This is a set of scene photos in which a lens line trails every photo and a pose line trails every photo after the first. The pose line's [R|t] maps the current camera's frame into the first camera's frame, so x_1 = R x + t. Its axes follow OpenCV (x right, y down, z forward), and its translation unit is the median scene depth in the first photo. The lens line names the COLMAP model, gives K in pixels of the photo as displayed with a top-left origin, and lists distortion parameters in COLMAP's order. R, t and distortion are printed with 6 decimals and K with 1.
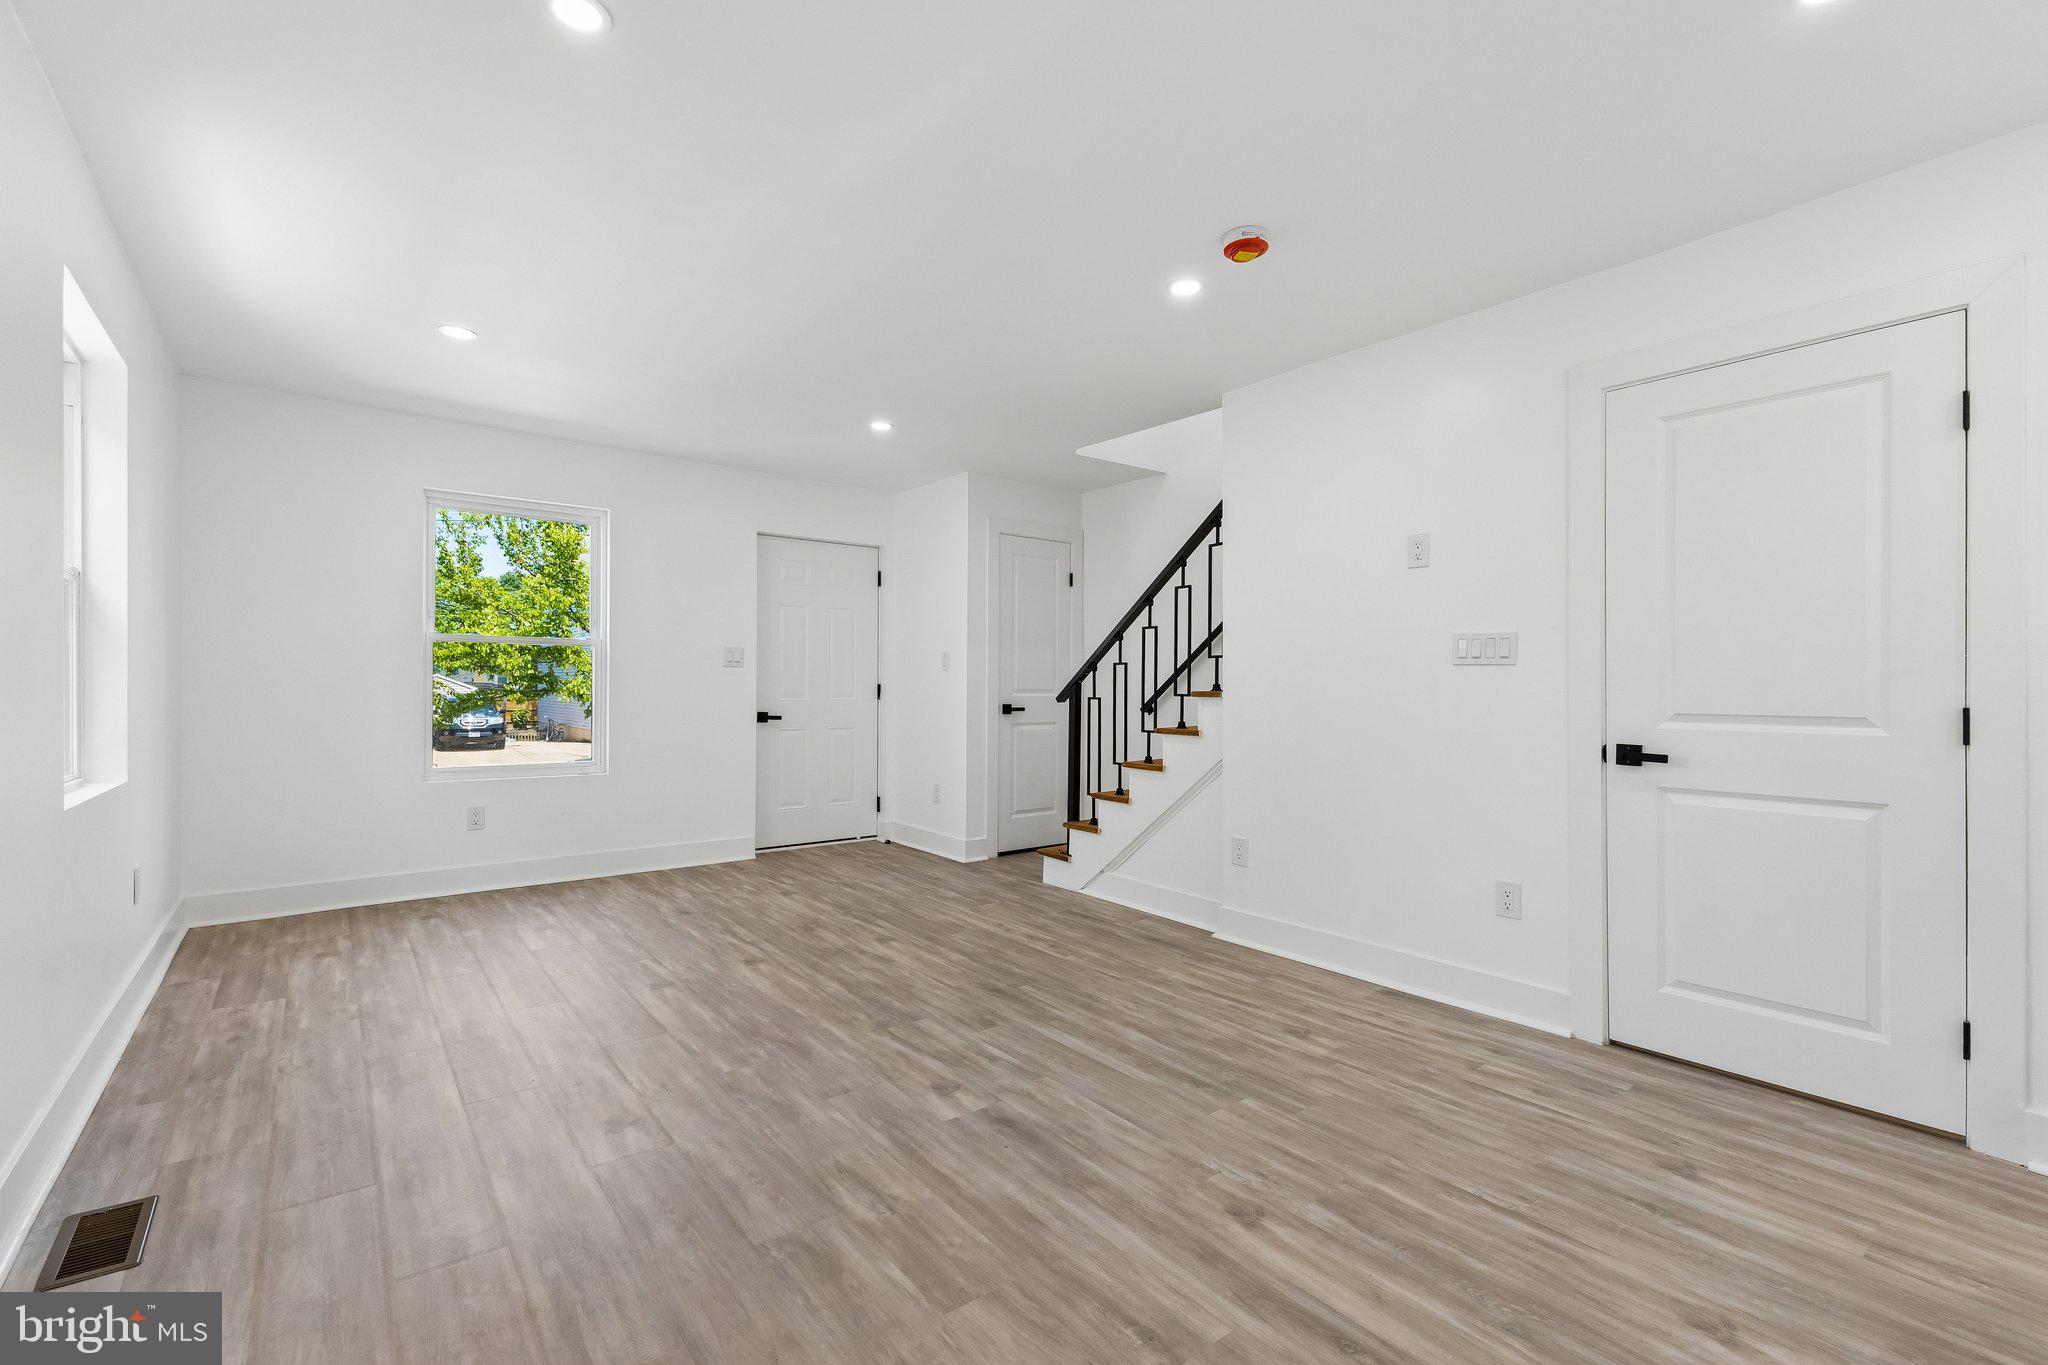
lens RADIAL K [[894.3, 0, 1024.0], [0, 894.3, 682.5], [0, 0, 1]] dist [0.009406, -0.000287]
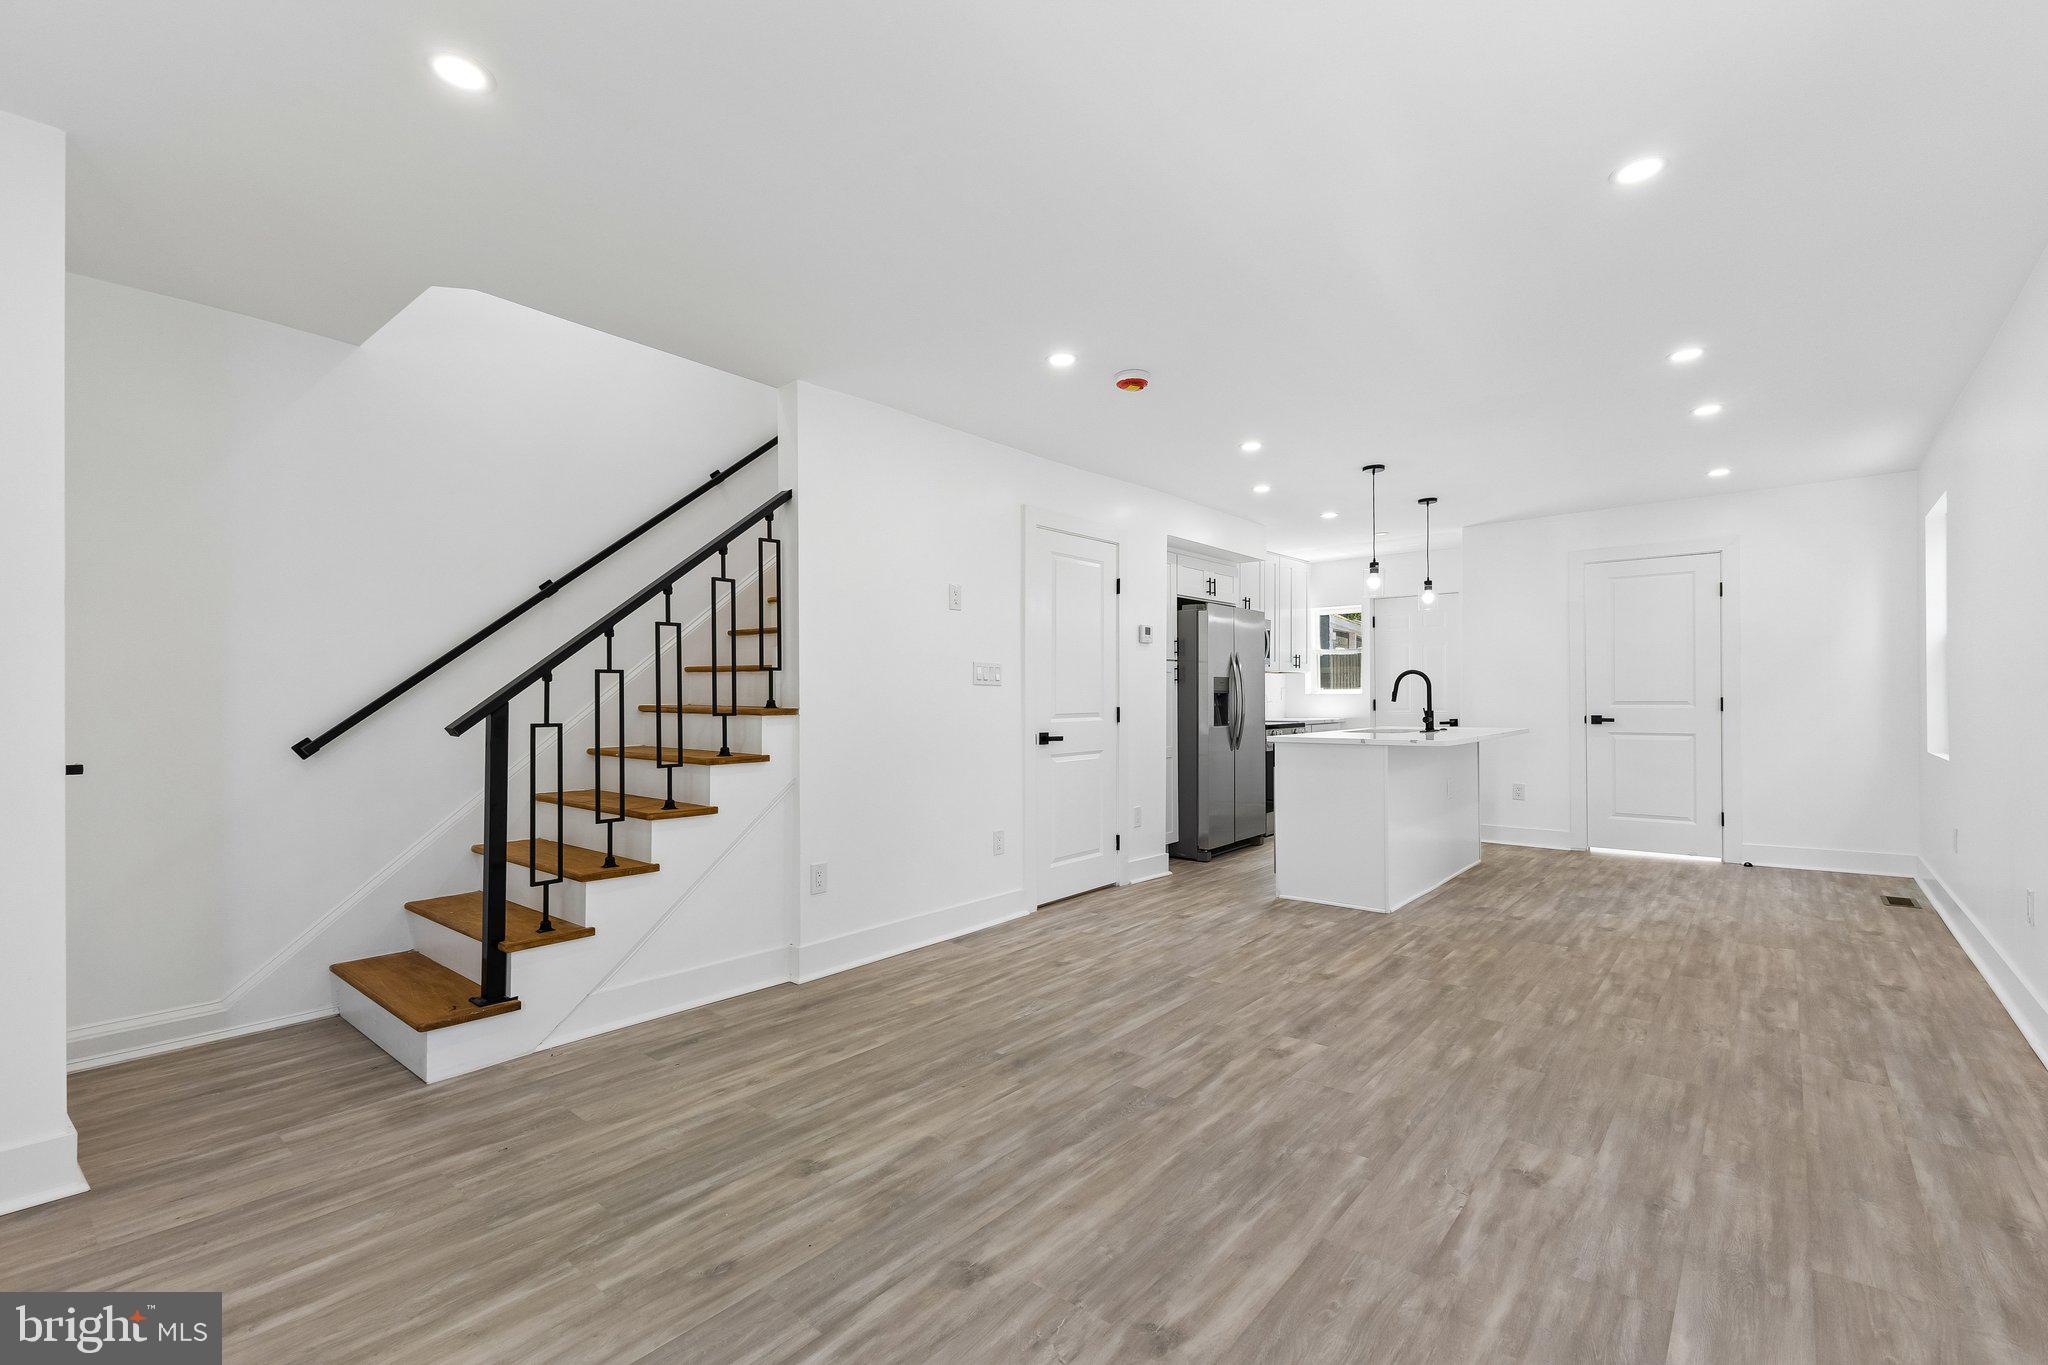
lens RADIAL K [[887.7, 0, 1031.9], [0, 887.7, 696.3], [0, 0, 1]] dist [0.009087, -0.000001]
pose [[-0.207551, 0.000116, 0.978224, -0.920559], [0.002515, 0.999997, 0.000415, -0.002397], [-0.978221, 0.002546, -0.207551, 1.252072]]
